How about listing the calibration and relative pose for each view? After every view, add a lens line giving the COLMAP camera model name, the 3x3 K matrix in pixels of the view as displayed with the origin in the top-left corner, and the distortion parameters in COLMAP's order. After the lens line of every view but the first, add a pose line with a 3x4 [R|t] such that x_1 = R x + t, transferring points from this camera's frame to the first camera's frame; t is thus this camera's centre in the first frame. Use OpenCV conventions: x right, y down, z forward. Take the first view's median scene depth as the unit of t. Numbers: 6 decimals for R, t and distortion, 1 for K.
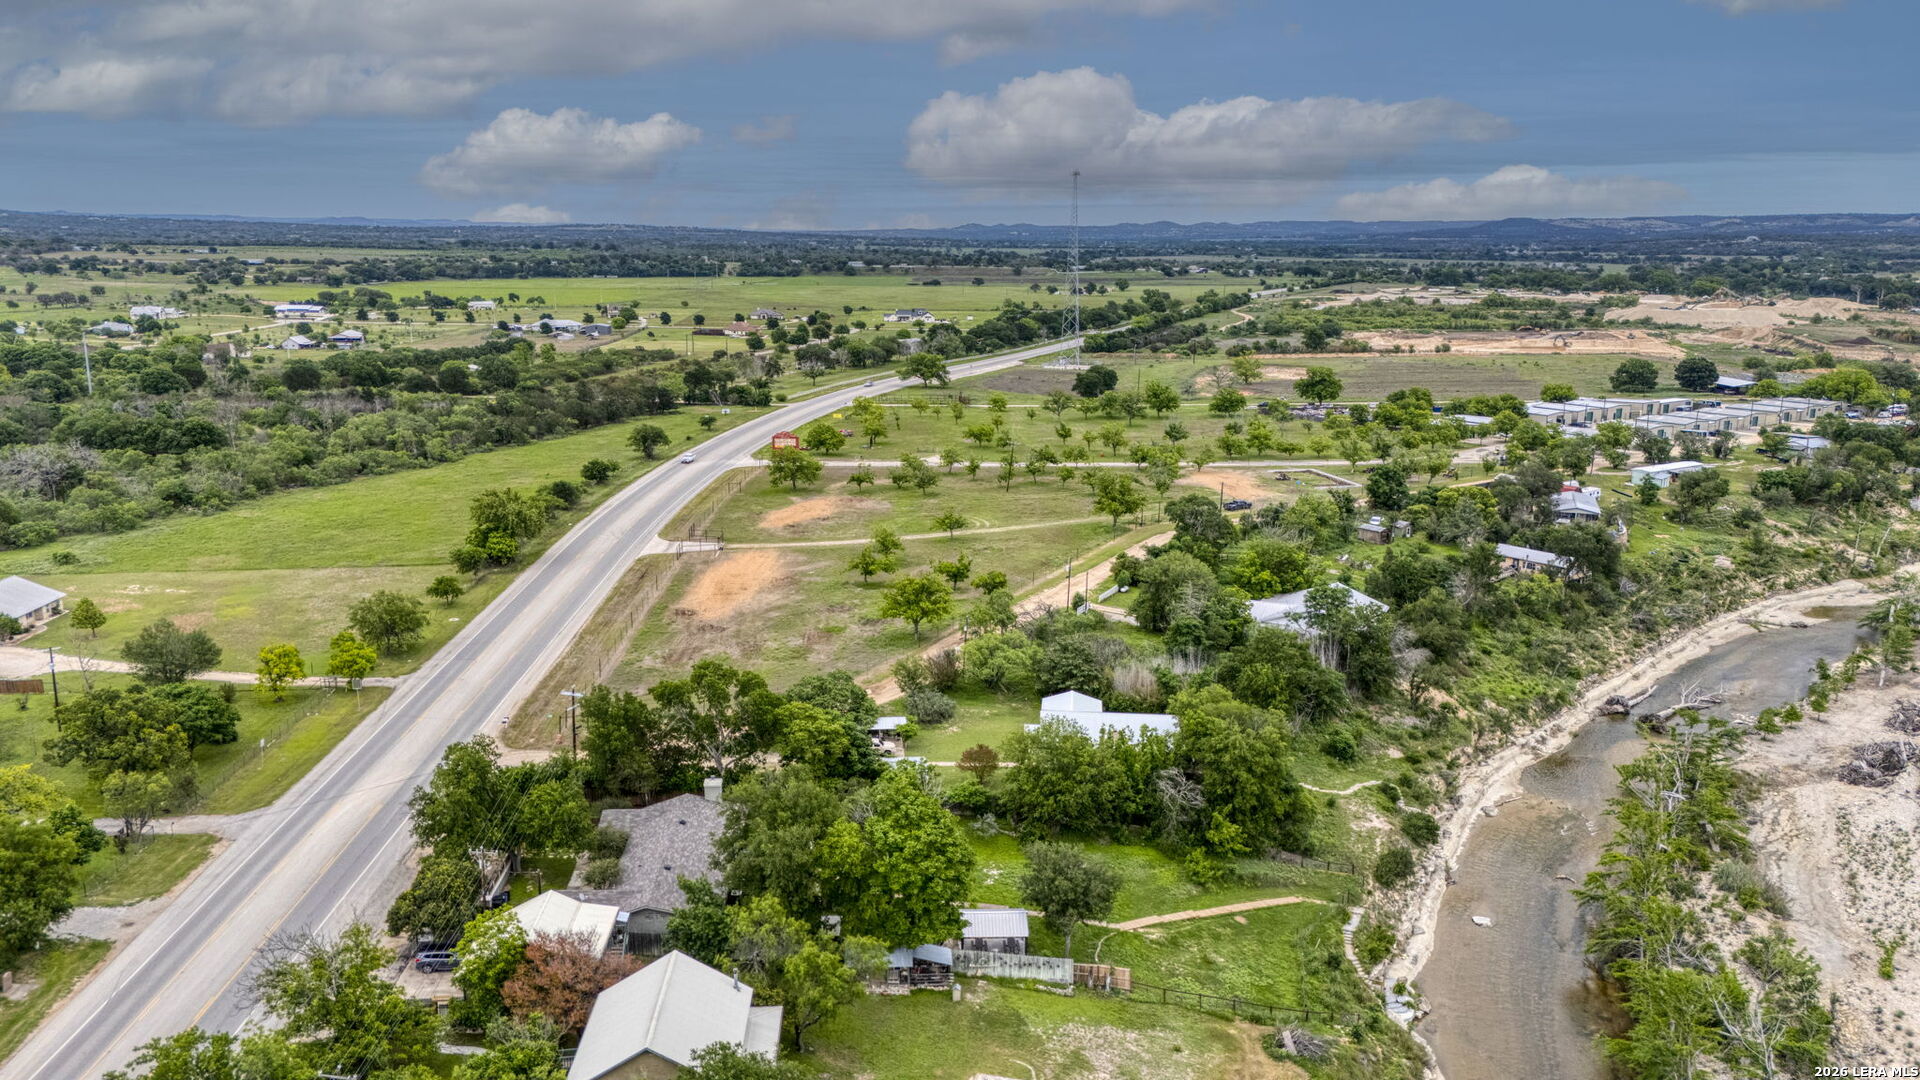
lens RADIAL K [[1400.2, 0, 946.7], [0, 1400.2, 548.2], [0, 0, 1]] dist [0.072370, -0.070236]
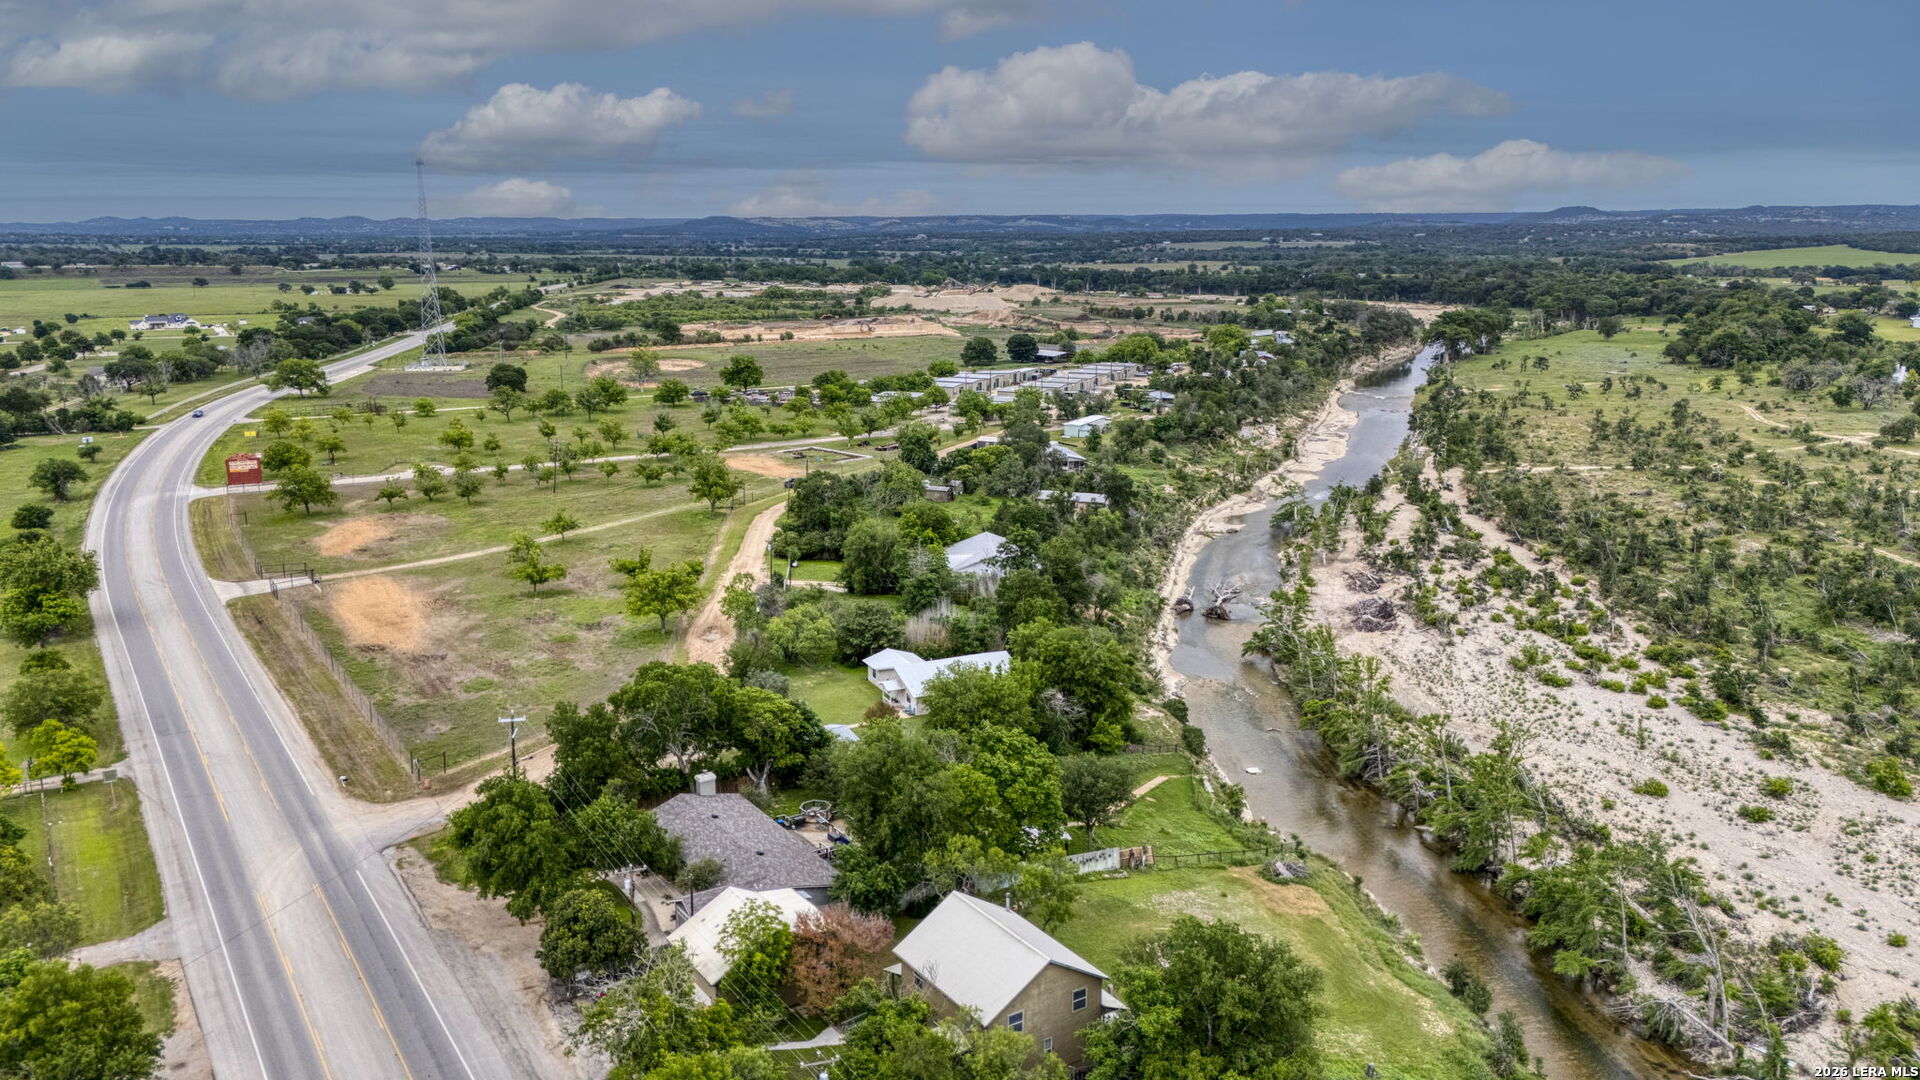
lens RADIAL K [[1400.2, 0, 953.1], [0, 1400.2, 529.2], [0, 0, 1]] dist [0.072370, -0.070236]
pose [[0.857076, -0.111334, 0.503017, -0.135370], [0.116726, 0.992944, 0.020885, -0.002079], [-0.501793, 0.040815, 0.864024, 0.012874]]
